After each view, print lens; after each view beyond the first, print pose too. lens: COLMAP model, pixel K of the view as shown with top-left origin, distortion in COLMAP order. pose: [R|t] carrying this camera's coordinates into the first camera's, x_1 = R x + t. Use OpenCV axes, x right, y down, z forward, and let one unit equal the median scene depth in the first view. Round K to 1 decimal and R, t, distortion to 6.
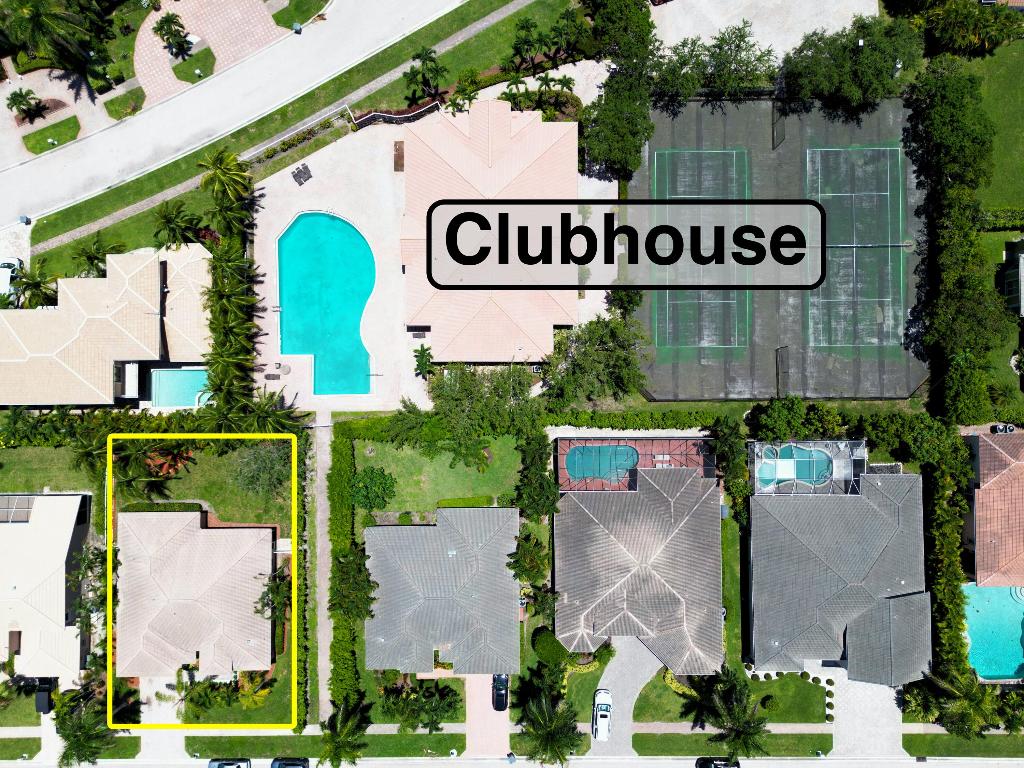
lens RADIAL K [[719.1, 0, 514.1], [0, 719.1, 383.4], [0, 0, 1]] dist [0.049213, 0.003800]
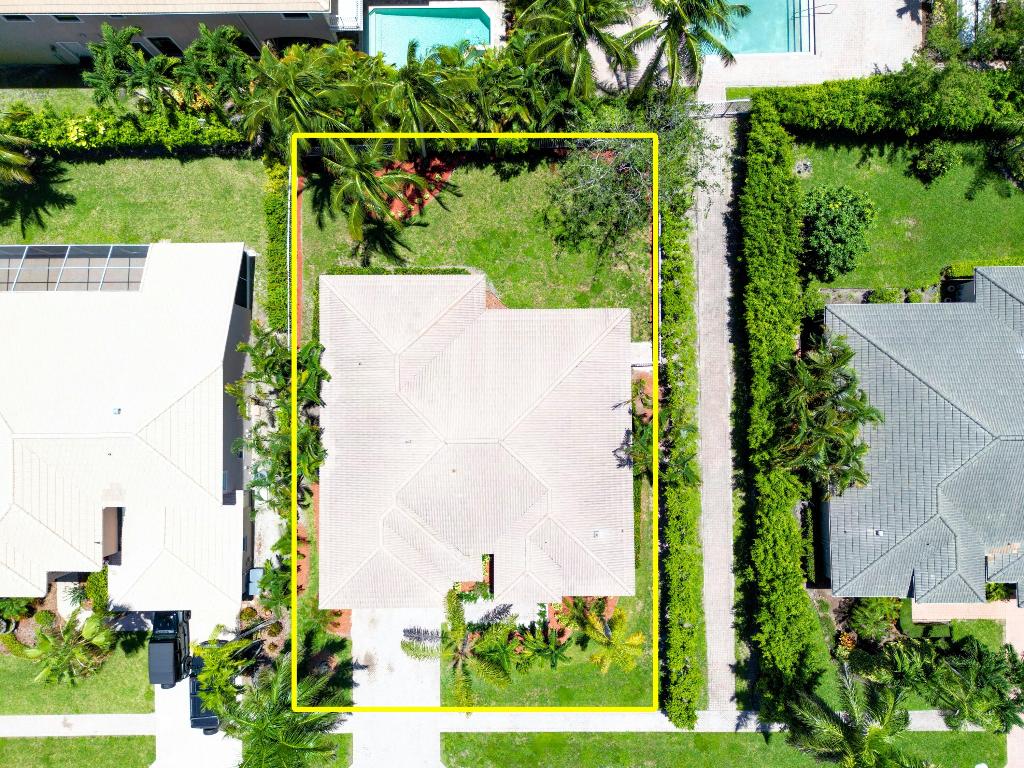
lens RADIAL K [[719.1, 0, 511.4], [0, 719.1, 387.3], [0, 0, 1]] dist [0.049213, 0.003800]
pose [[0.999707, -0.001055, 0.024168, -0.414270], [0.001553, 0.999786, -0.020619, 0.255789], [-0.024141, 0.020650, 0.999495, 0.499458]]
